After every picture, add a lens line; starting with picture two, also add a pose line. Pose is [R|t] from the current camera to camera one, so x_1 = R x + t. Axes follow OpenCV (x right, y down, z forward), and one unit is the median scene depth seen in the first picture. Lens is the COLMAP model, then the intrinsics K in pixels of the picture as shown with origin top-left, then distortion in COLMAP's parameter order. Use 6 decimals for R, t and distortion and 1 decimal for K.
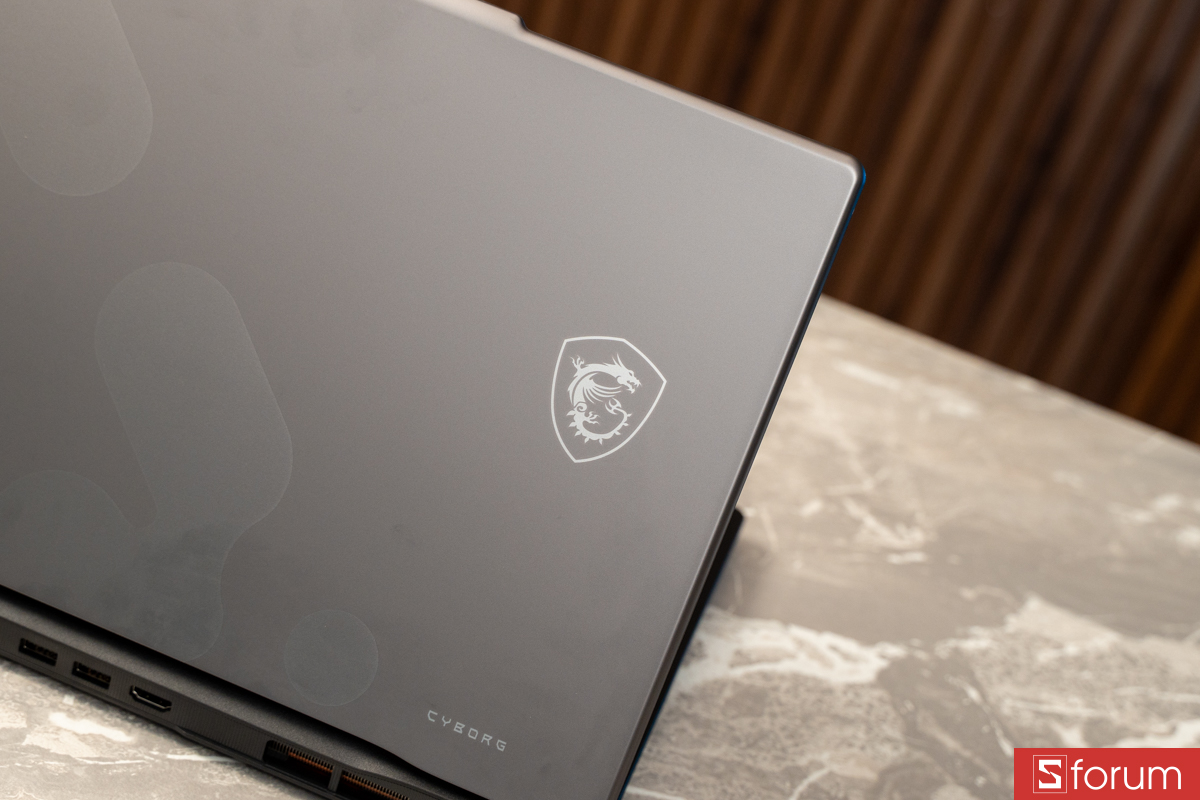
lens RADIAL K [[2183.9, 0, 600.0], [0, 2183.9, 400.0], [0, 0, 1]] dist [-0.000886, 0.046790]
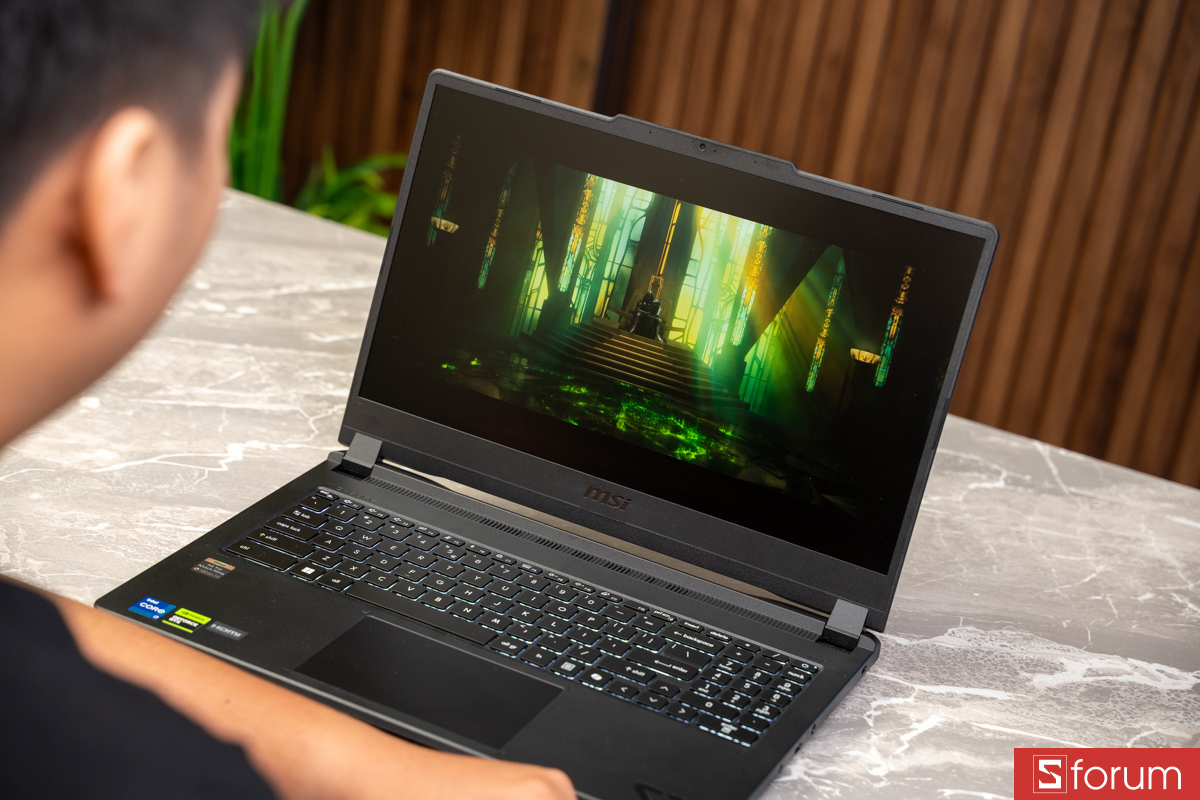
lens RADIAL K [[2510.5, 0, 600.0], [0, 2510.5, 400.0], [0, 0, 1]] dist [0.306603, 0.102163]
pose [[0.984913, -0.068198, -0.159048, 0.024142], [0.035676, 0.979348, -0.199009, 0.262206], [0.169335, 0.190333, 0.967005, -0.719633]]
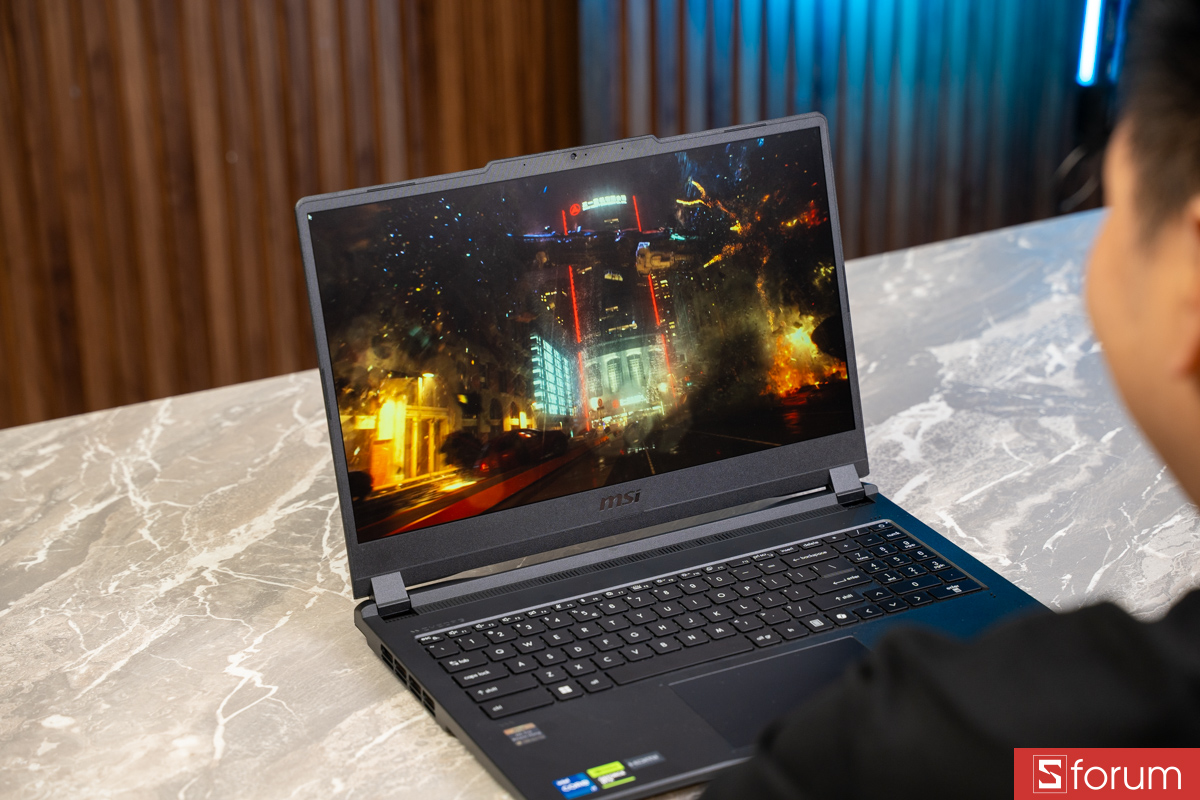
lens RADIAL K [[2478.7, 0, 601.2], [0, 2478.7, 400.0], [0, 0, 1]] dist [0.314876, 0.245784]
pose [[0.663810, -0.524119, 0.533531, -1.132776], [0.554713, 0.823514, 0.118821, -0.274900], [-0.501647, 0.217082, 0.837392, -0.546319]]
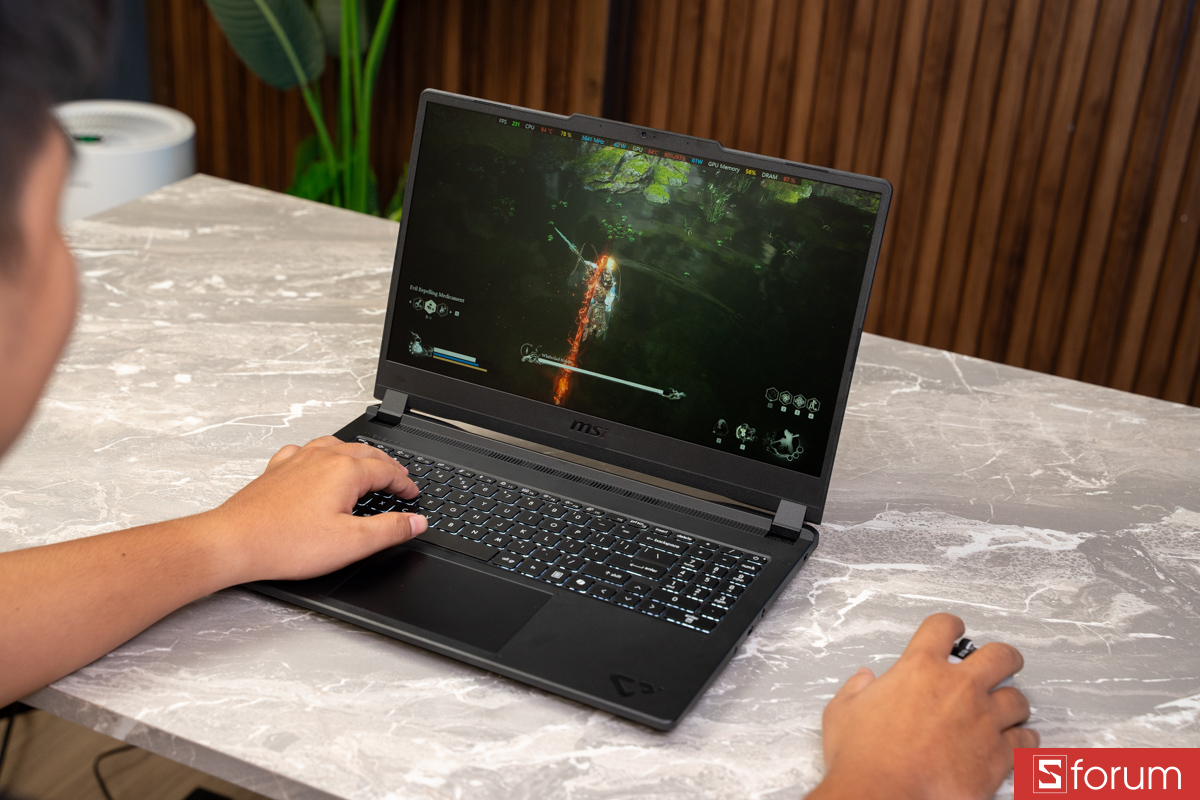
lens RADIAL K [[1725.4, 0, 591.5], [0, 1725.4, 395.8], [0, 0, 1]] dist [0.098761, 0.022066]
pose [[0.969040, -0.133369, -0.207782, 0.055085], [0.100138, 0.981531, -0.162999, 0.196006], [0.225683, 0.137146, 0.964499, -0.446570]]
